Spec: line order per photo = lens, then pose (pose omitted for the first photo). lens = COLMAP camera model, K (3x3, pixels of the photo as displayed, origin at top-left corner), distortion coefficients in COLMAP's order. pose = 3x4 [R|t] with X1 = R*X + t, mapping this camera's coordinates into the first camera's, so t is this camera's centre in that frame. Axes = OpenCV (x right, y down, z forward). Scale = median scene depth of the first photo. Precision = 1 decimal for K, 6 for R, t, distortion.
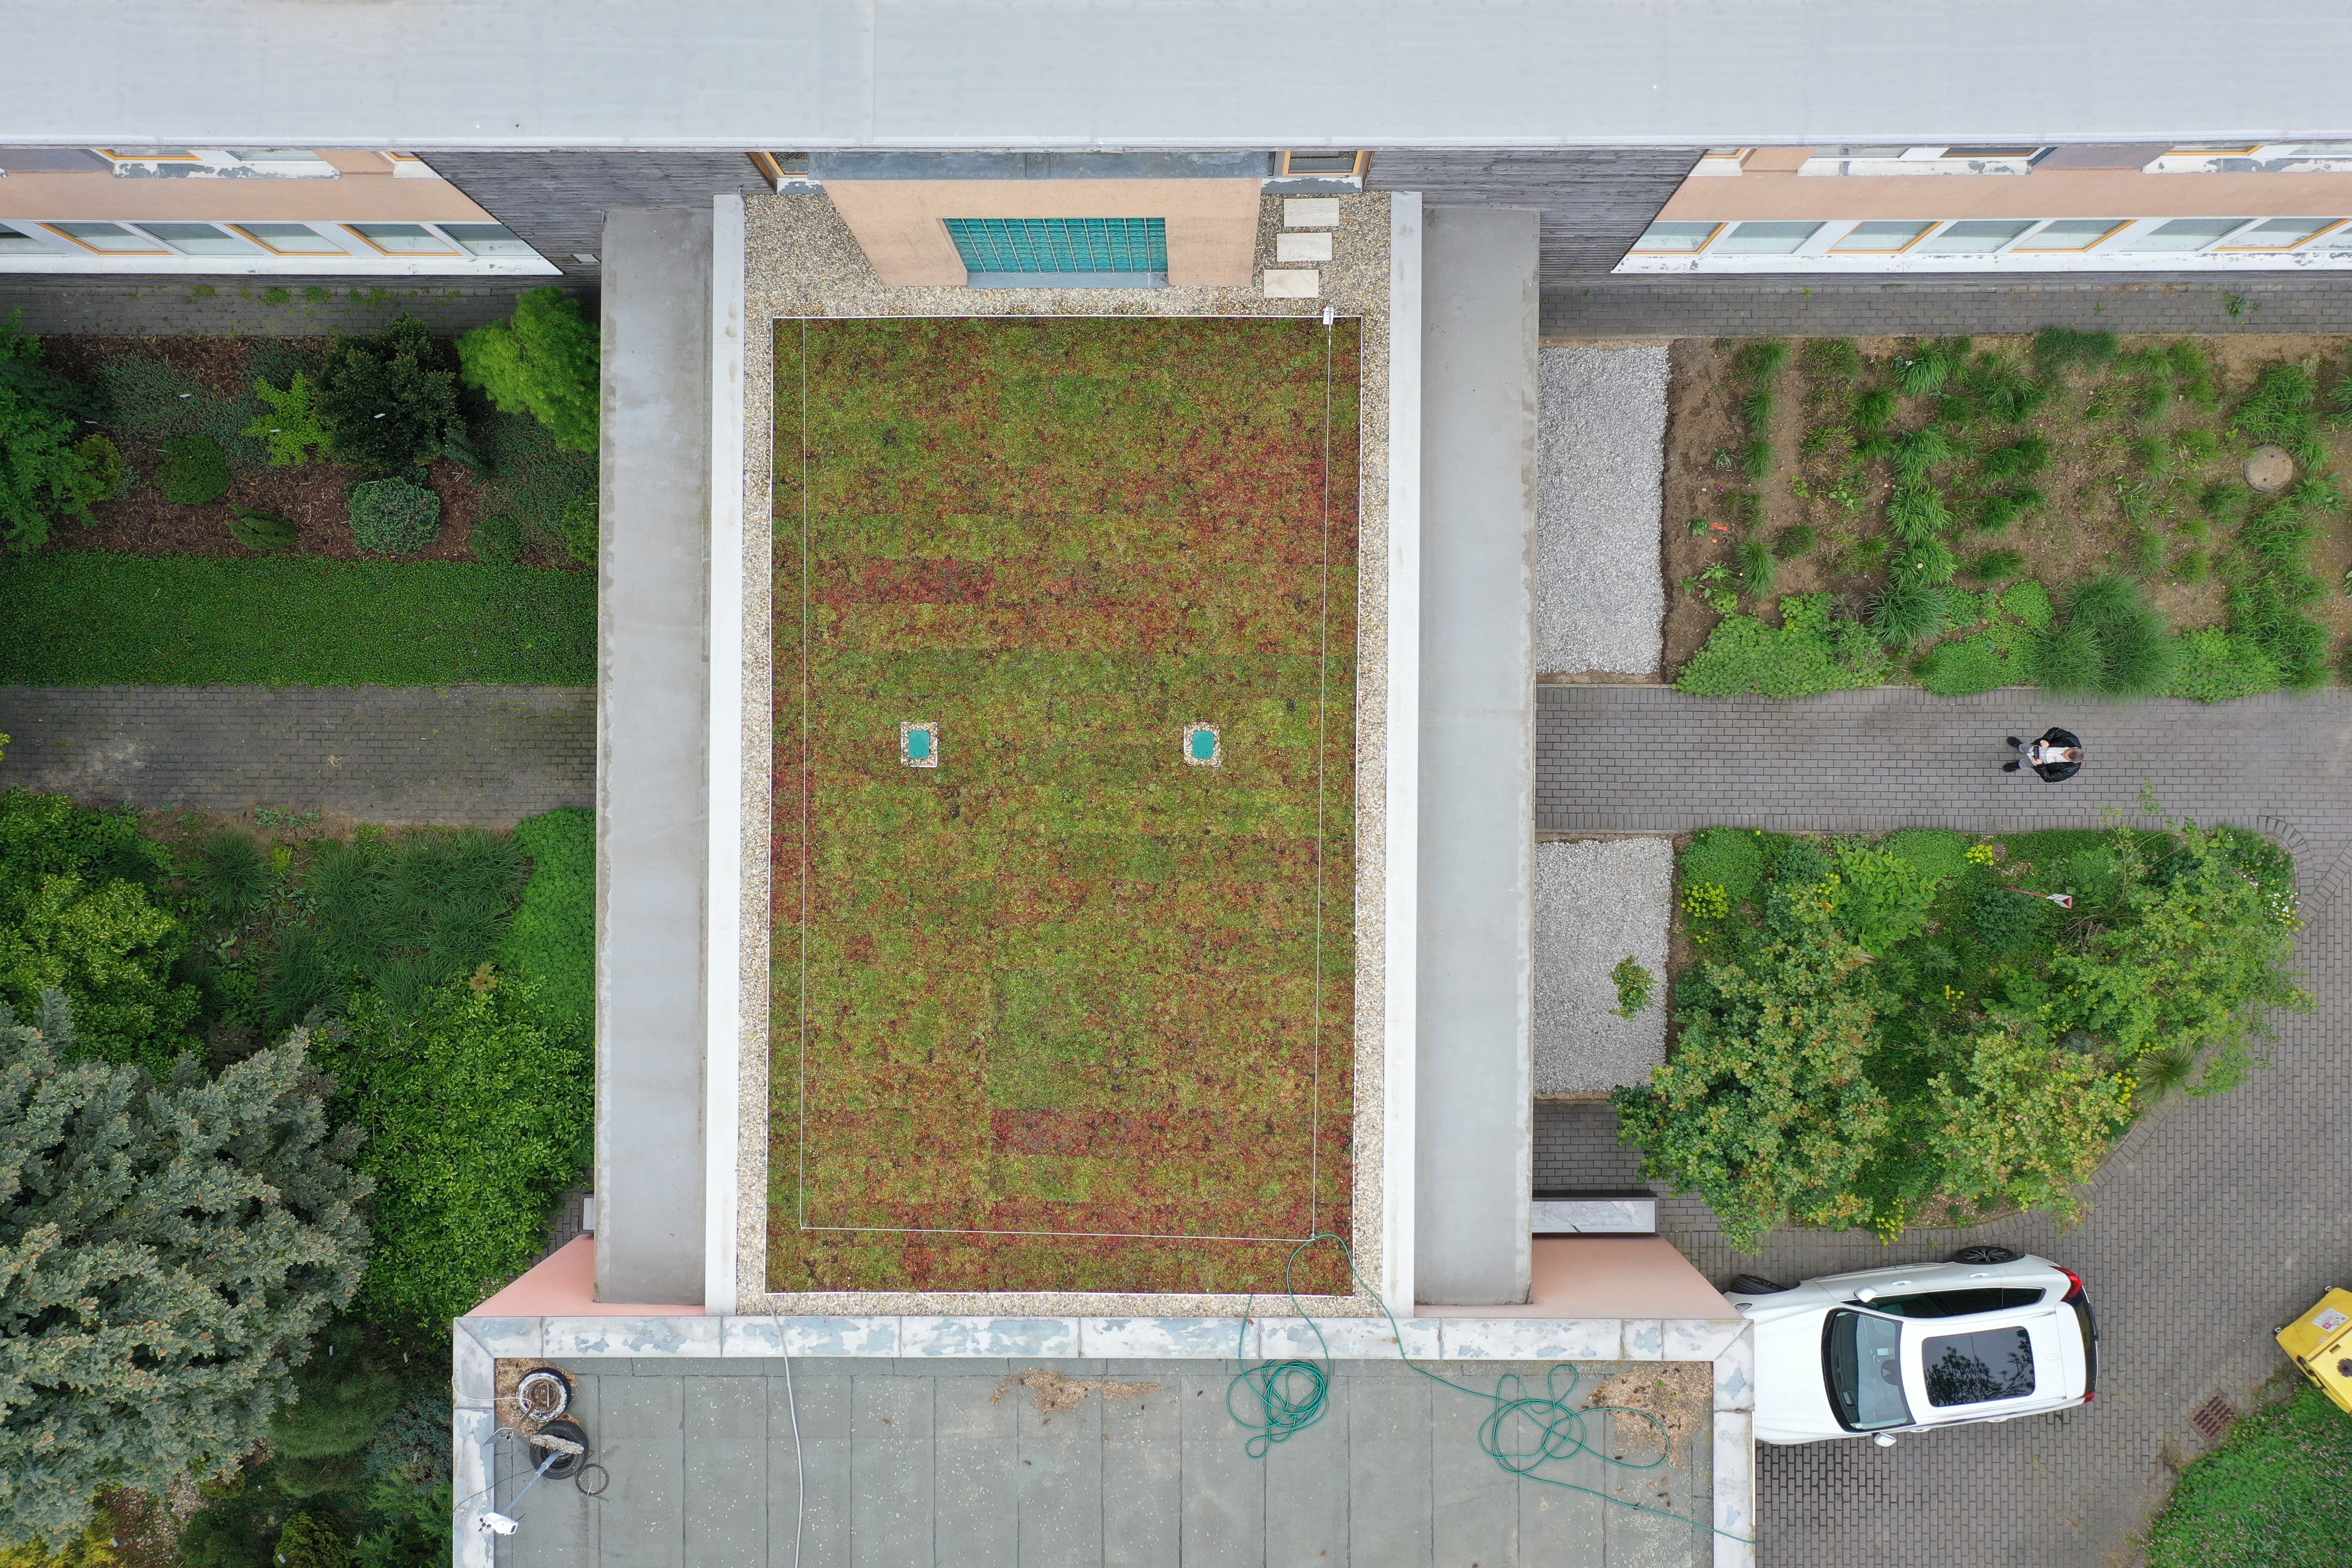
lens RADIAL K [[1882.2, 0, 1174.2], [0, 1882.2, 786.7], [0, 0, 1]] dist [0.012597, 0.011371]
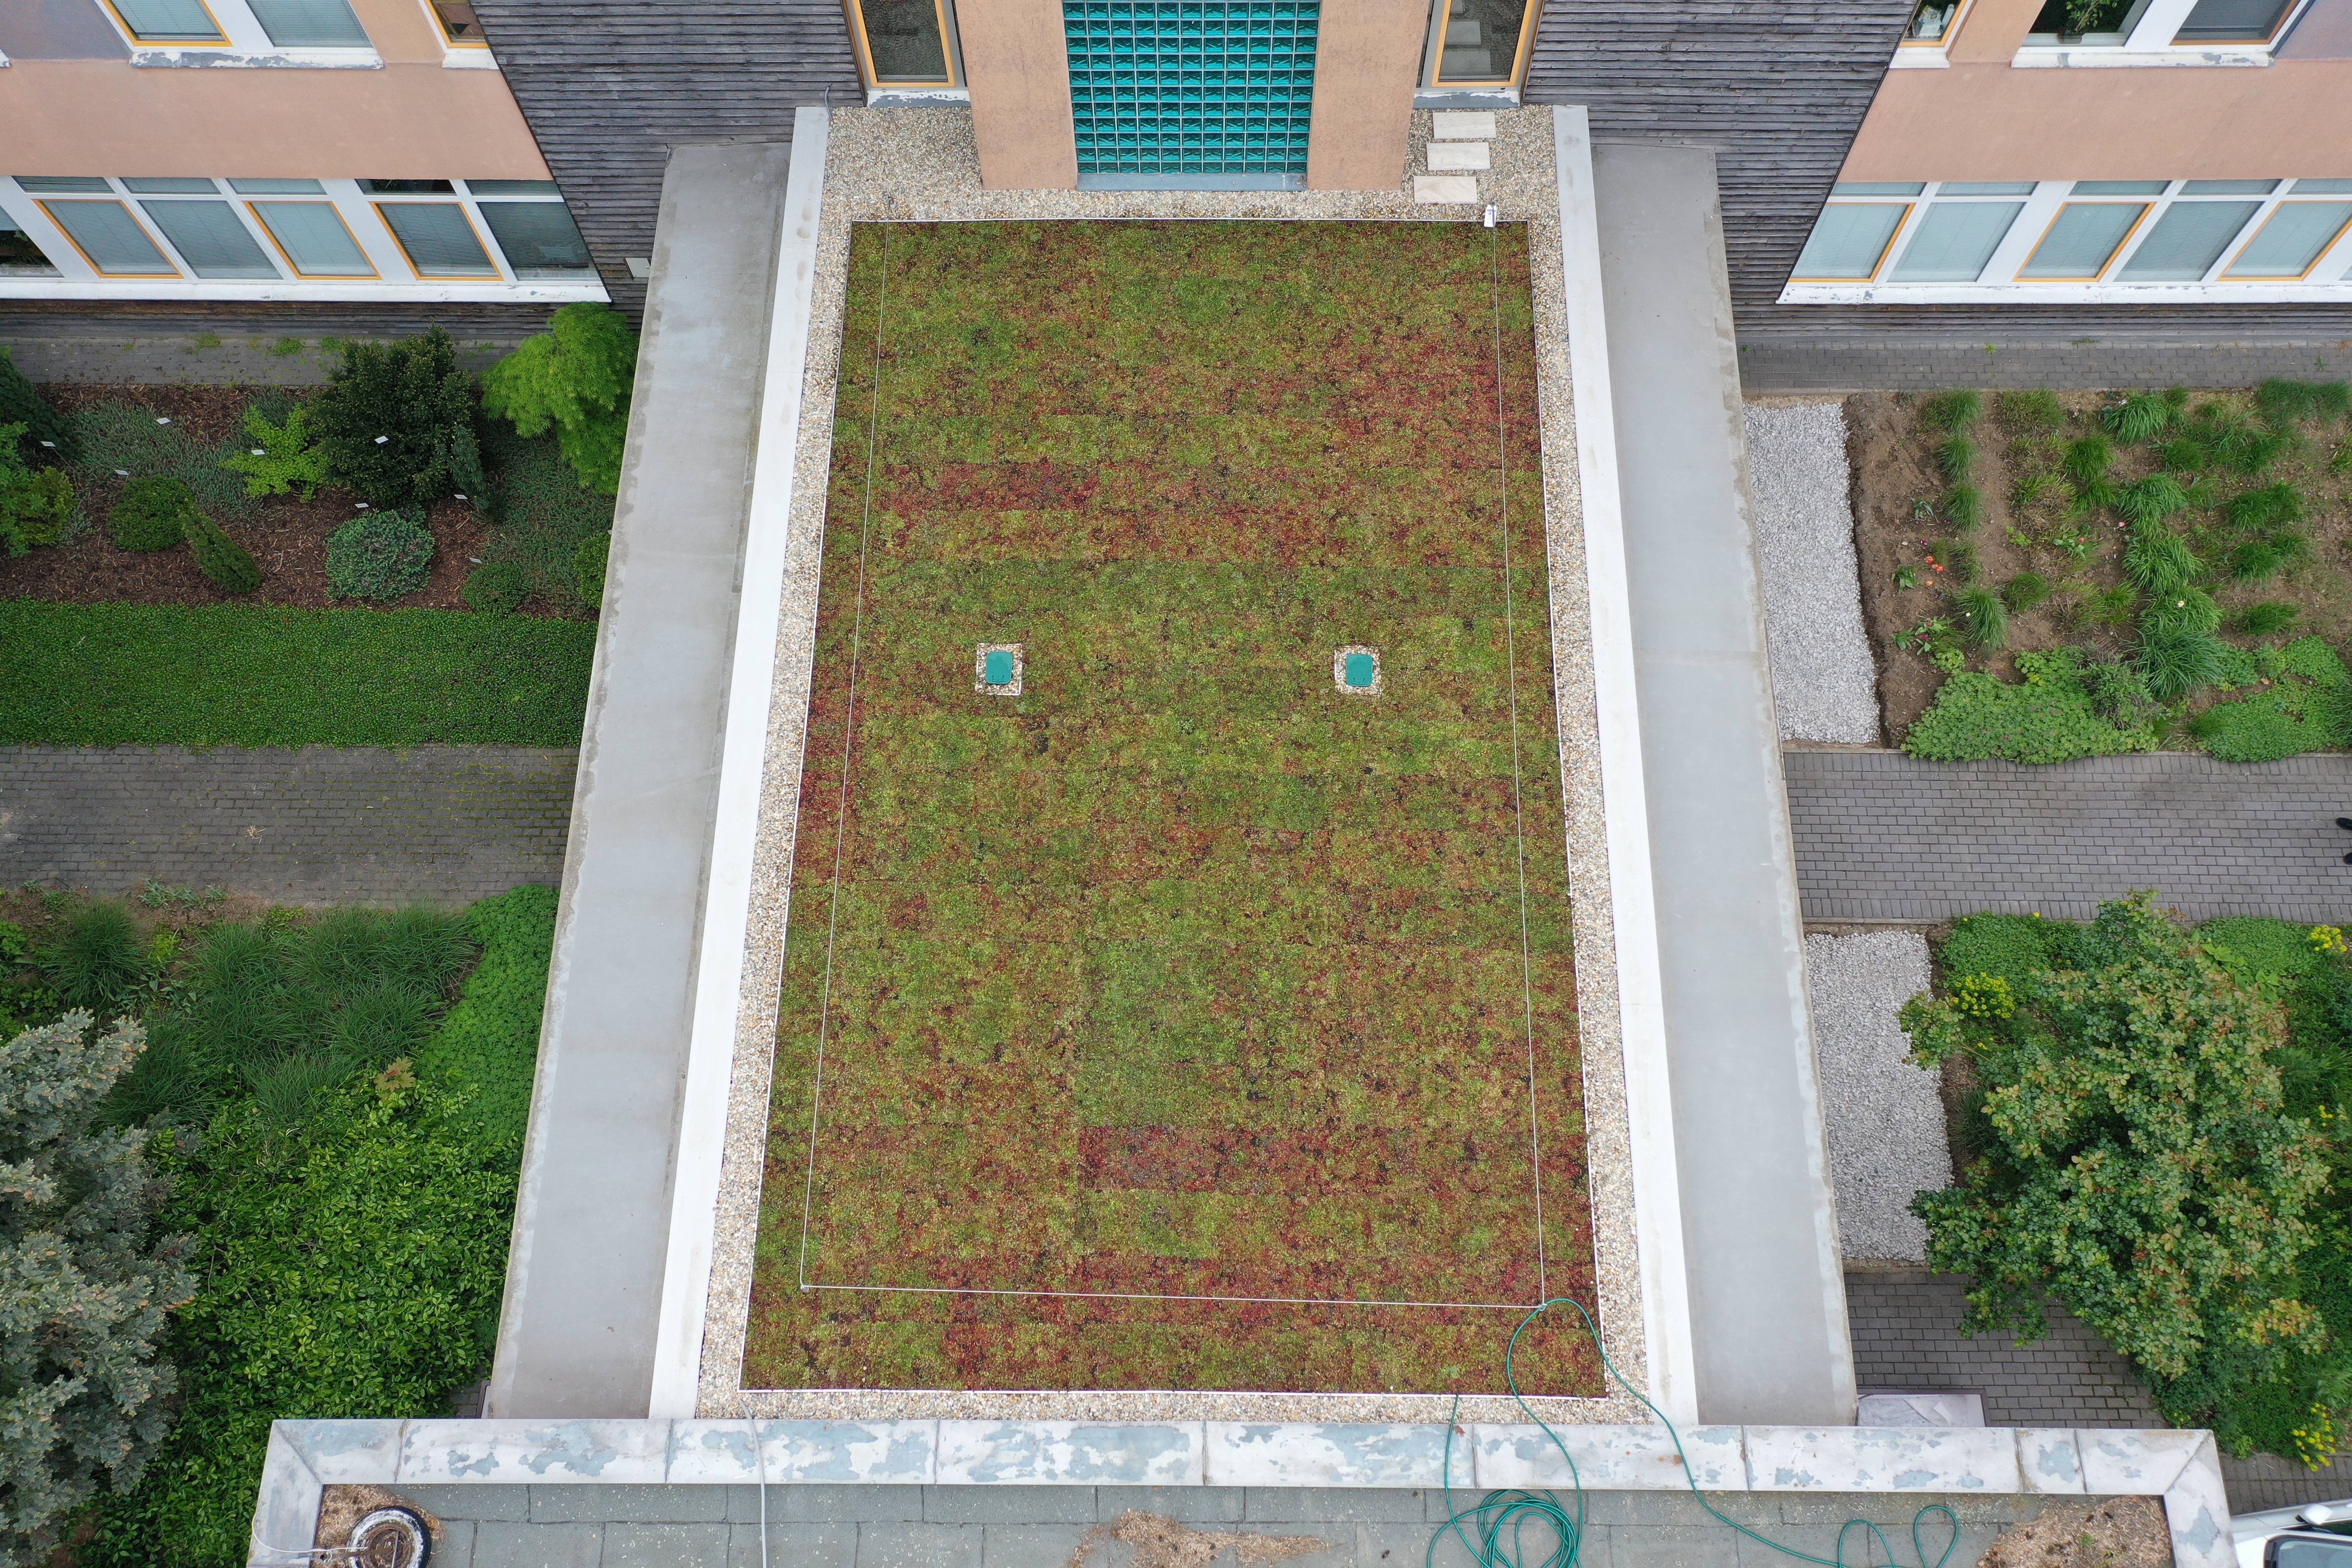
lens RADIAL K [[1882.2, 0, 1172.7], [0, 1882.2, 788.4], [0, 0, 1]] dist [0.012597, 0.011371]
pose [[0.999961, 0.008548, 0.002203, -0.064180], [-0.007109, 0.927839, -0.372912, 0.318667], [-0.005232, 0.372882, 0.927864, 0.286945]]
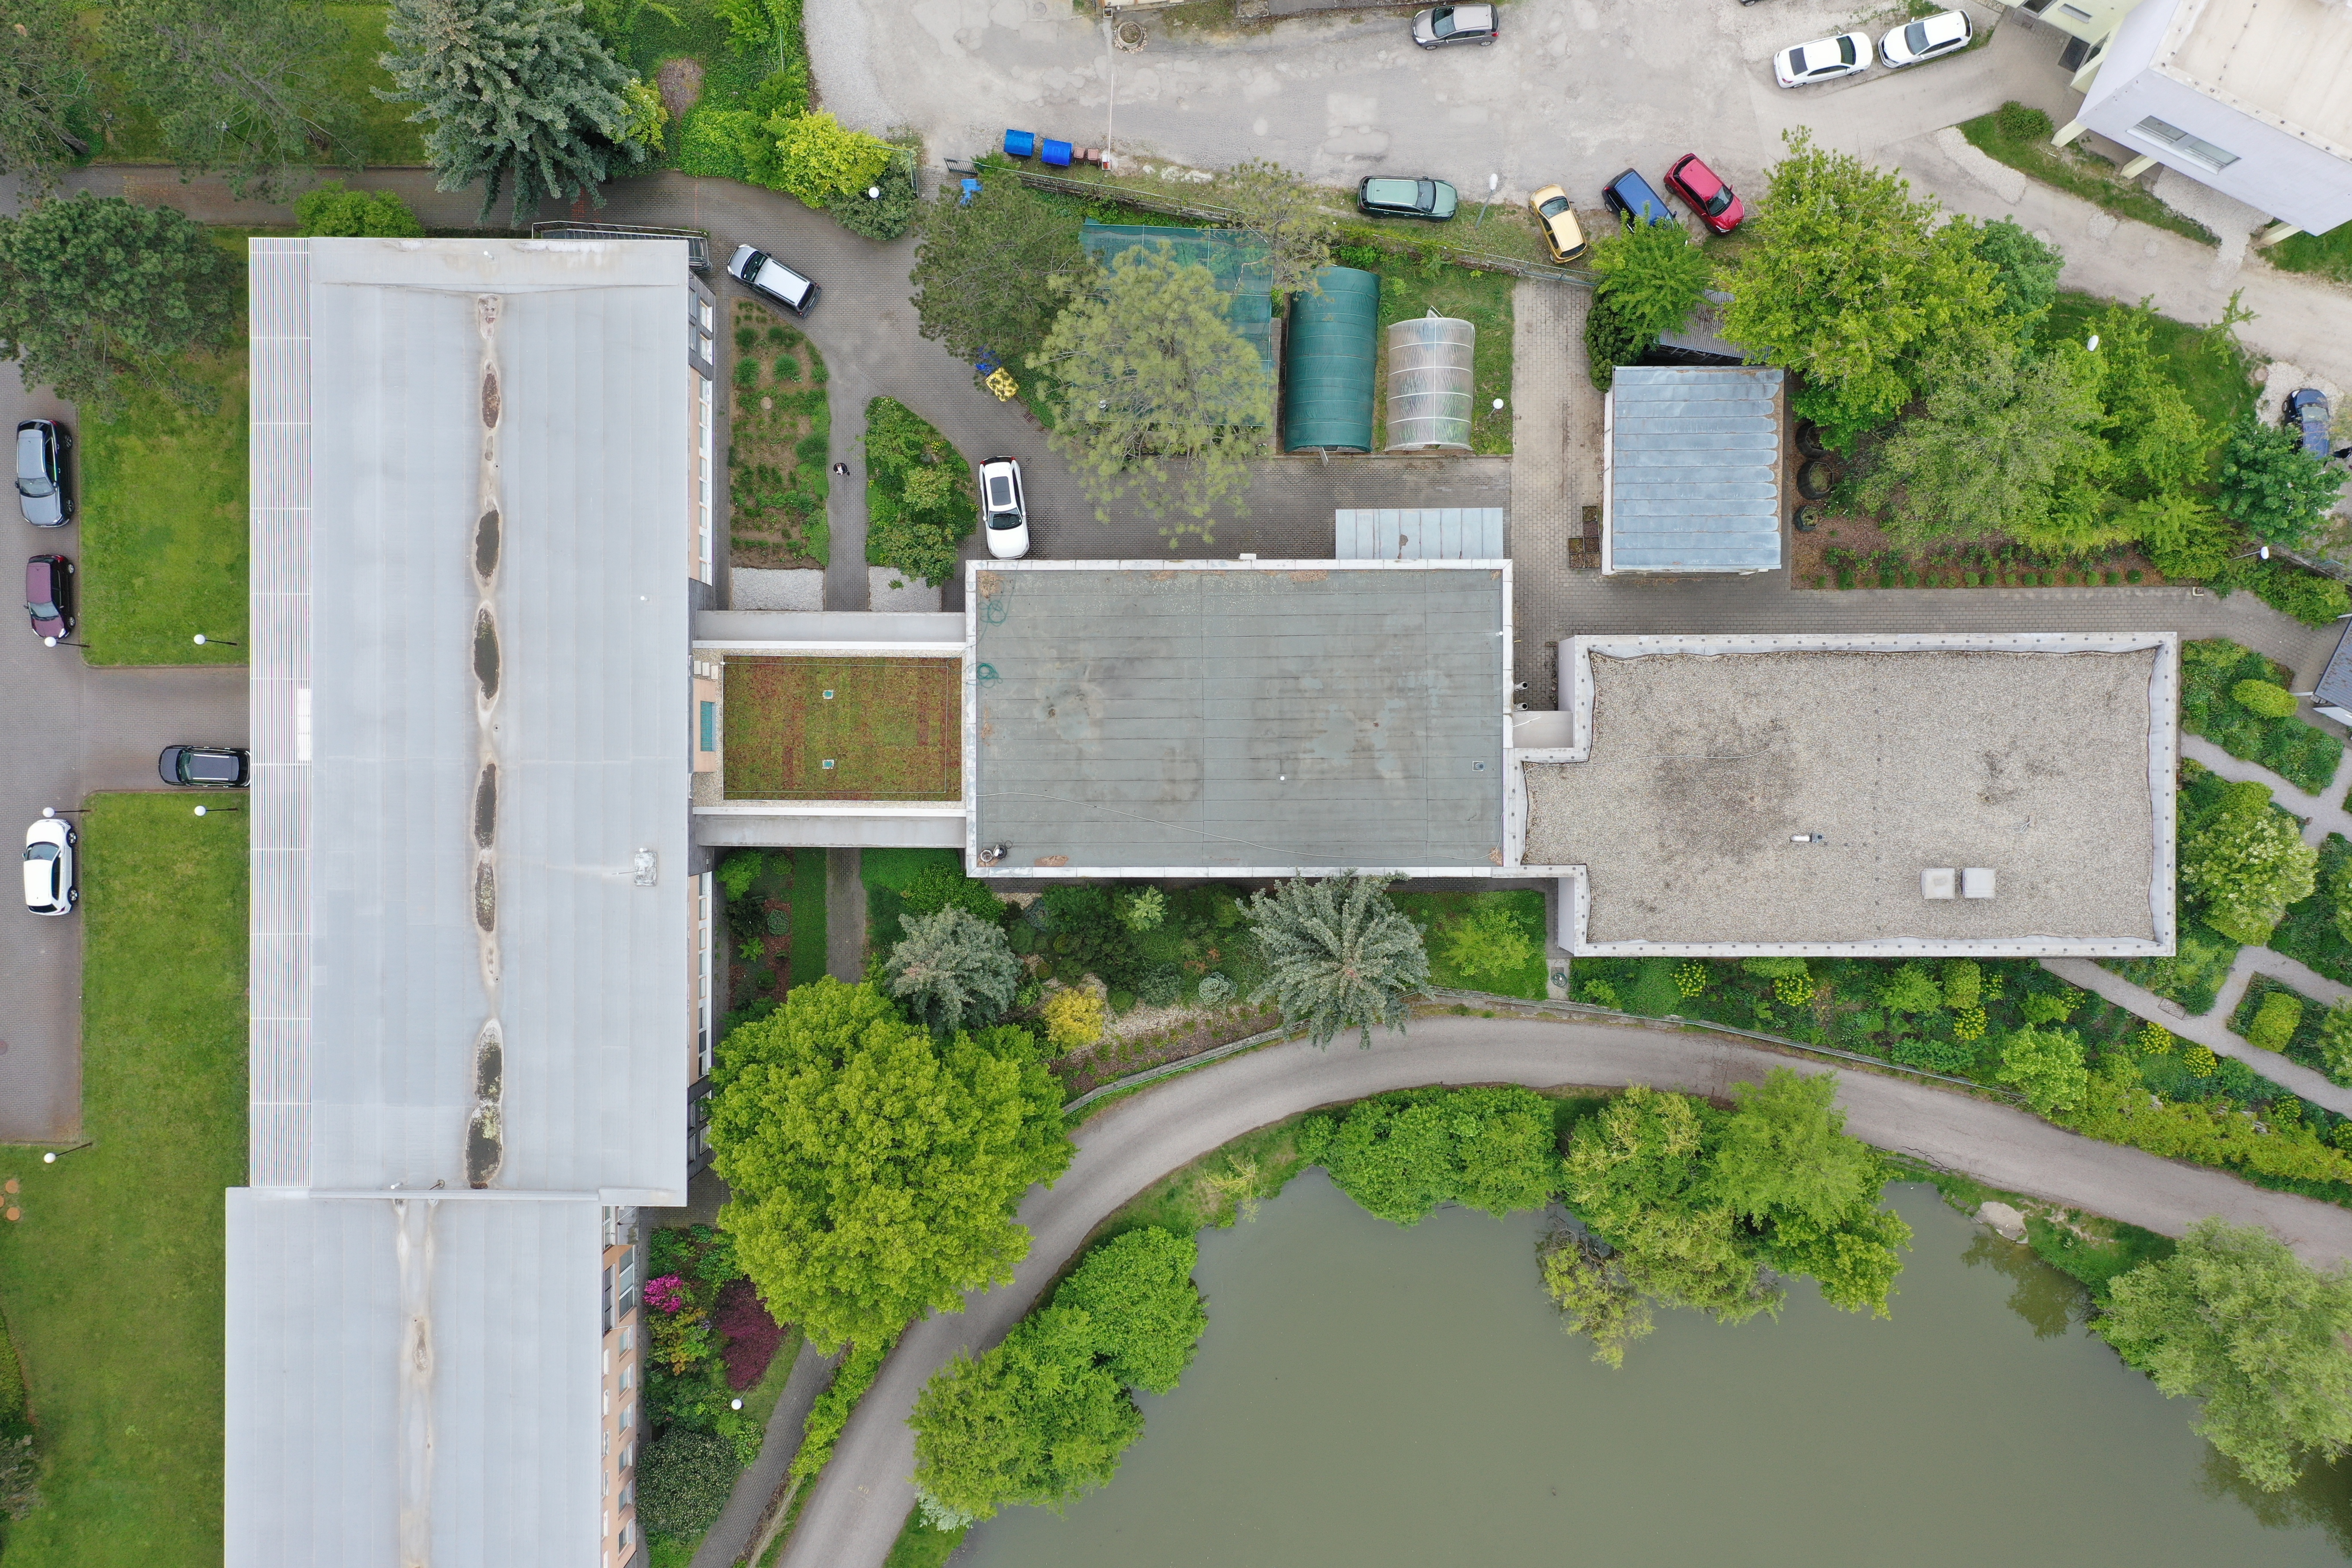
lens RADIAL K [[1882.2, 0, 1177.8], [0, 1882.2, 772.2], [0, 0, 1]] dist [0.012597, 0.011371]
pose [[0.000830, -0.999977, 0.006732, -0.180253], [0.999888, 0.000730, -0.014979, 0.795284], [0.014974, 0.006743, 0.999865, -3.059175]]
